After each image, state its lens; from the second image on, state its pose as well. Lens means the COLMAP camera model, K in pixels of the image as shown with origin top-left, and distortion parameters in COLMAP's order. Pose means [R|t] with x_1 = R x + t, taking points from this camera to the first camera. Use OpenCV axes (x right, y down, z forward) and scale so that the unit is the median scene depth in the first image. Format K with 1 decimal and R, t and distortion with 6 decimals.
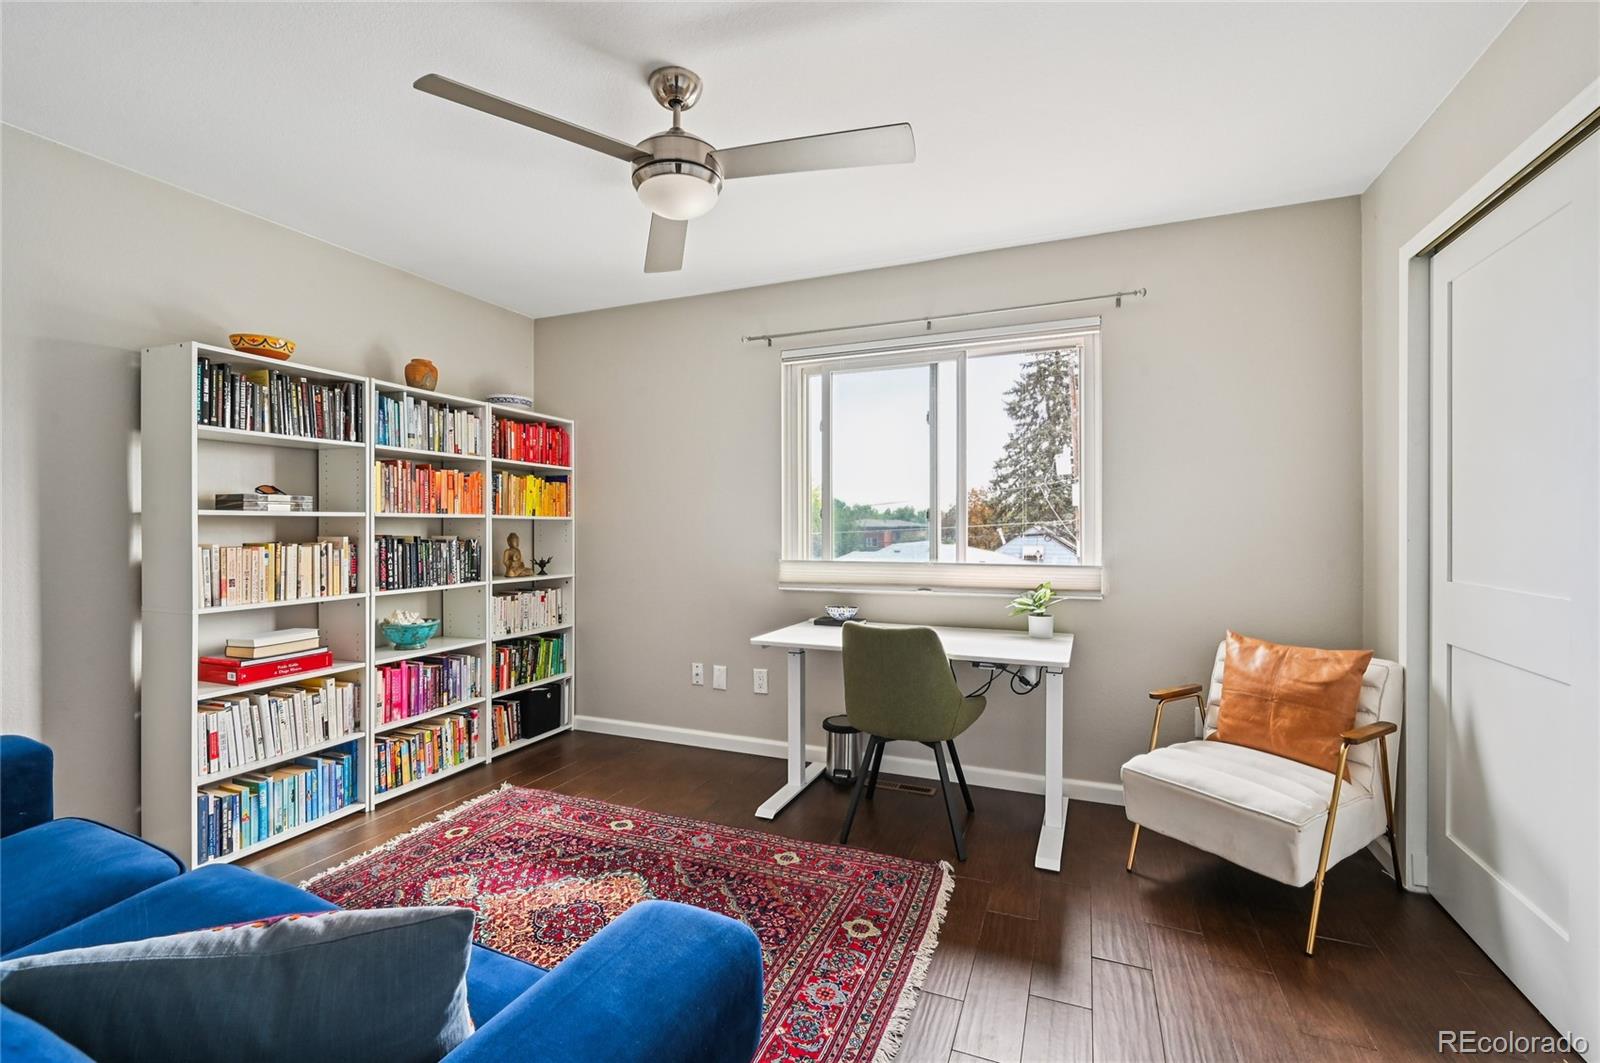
lens RADIAL K [[693.7, 0, 800.0], [0, 693.7, 531.5], [0, 0, 1]] dist [-0.000951, -0.000104]
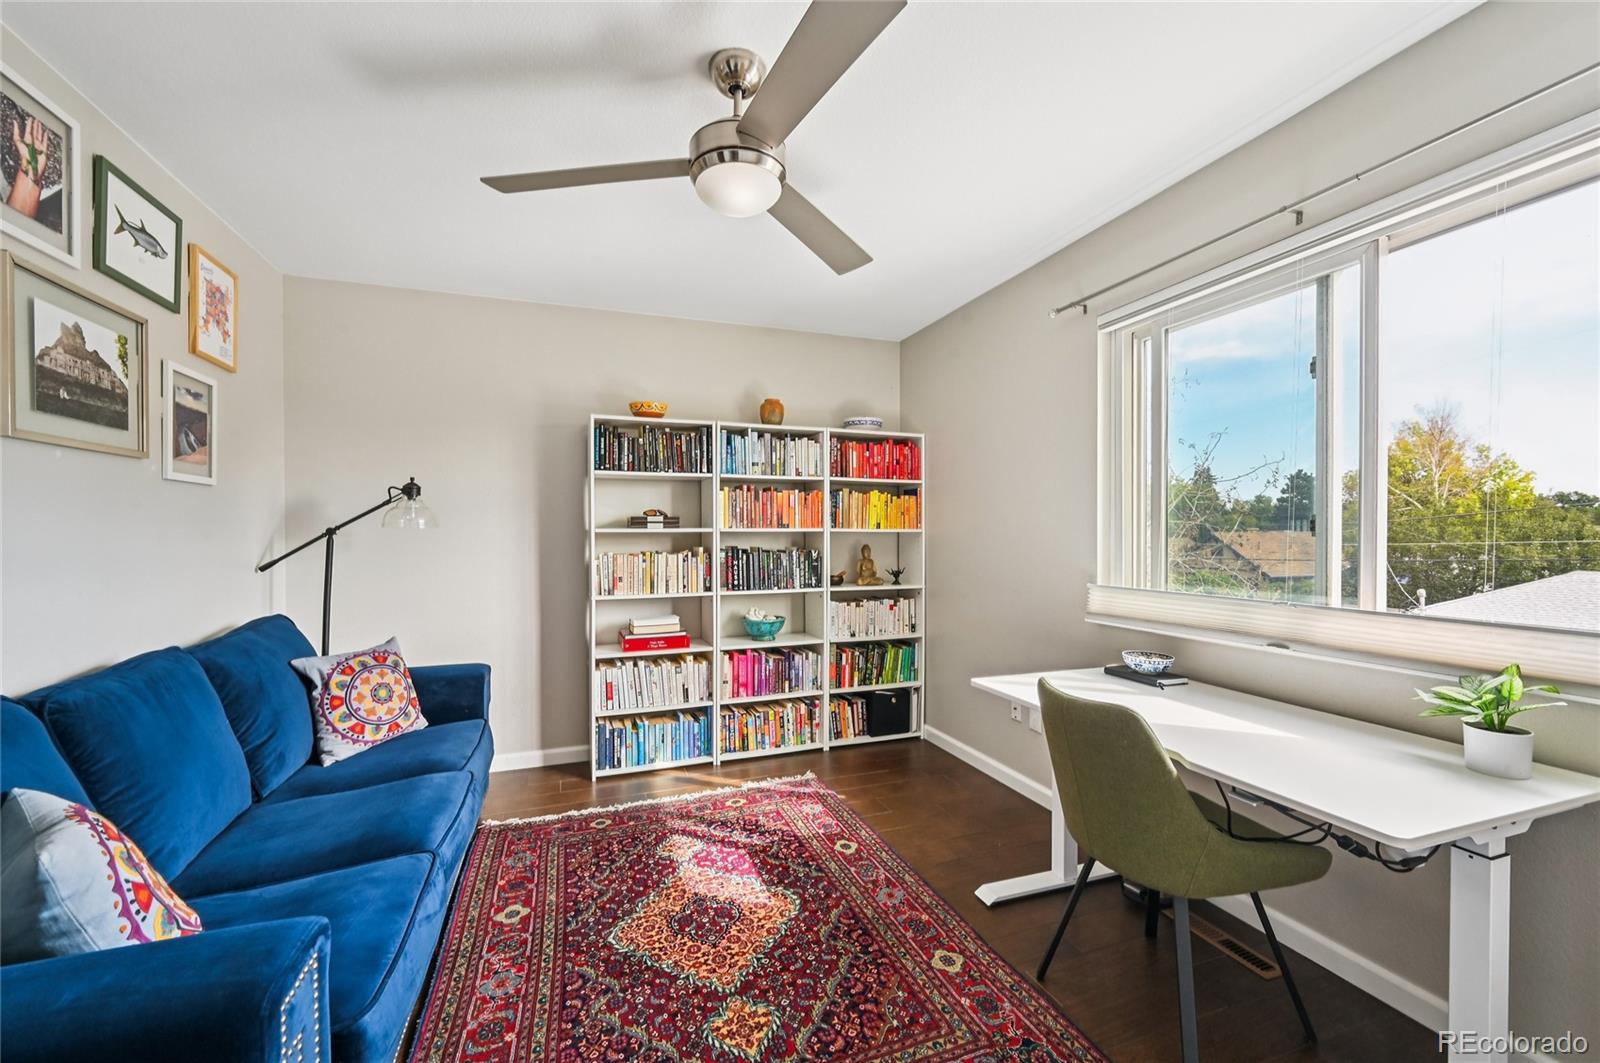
lens RADIAL K [[647.7, 0, 803.4], [0, 647.7, 543.2], [0, 0, 1]] dist [0.000321, -0.000045]
pose [[0.675647, 0.011590, -0.737135, 0.330147], [-0.004557, 0.999923, 0.011546, -0.013805], [0.737212, -0.004442, 0.675647, 0.300952]]
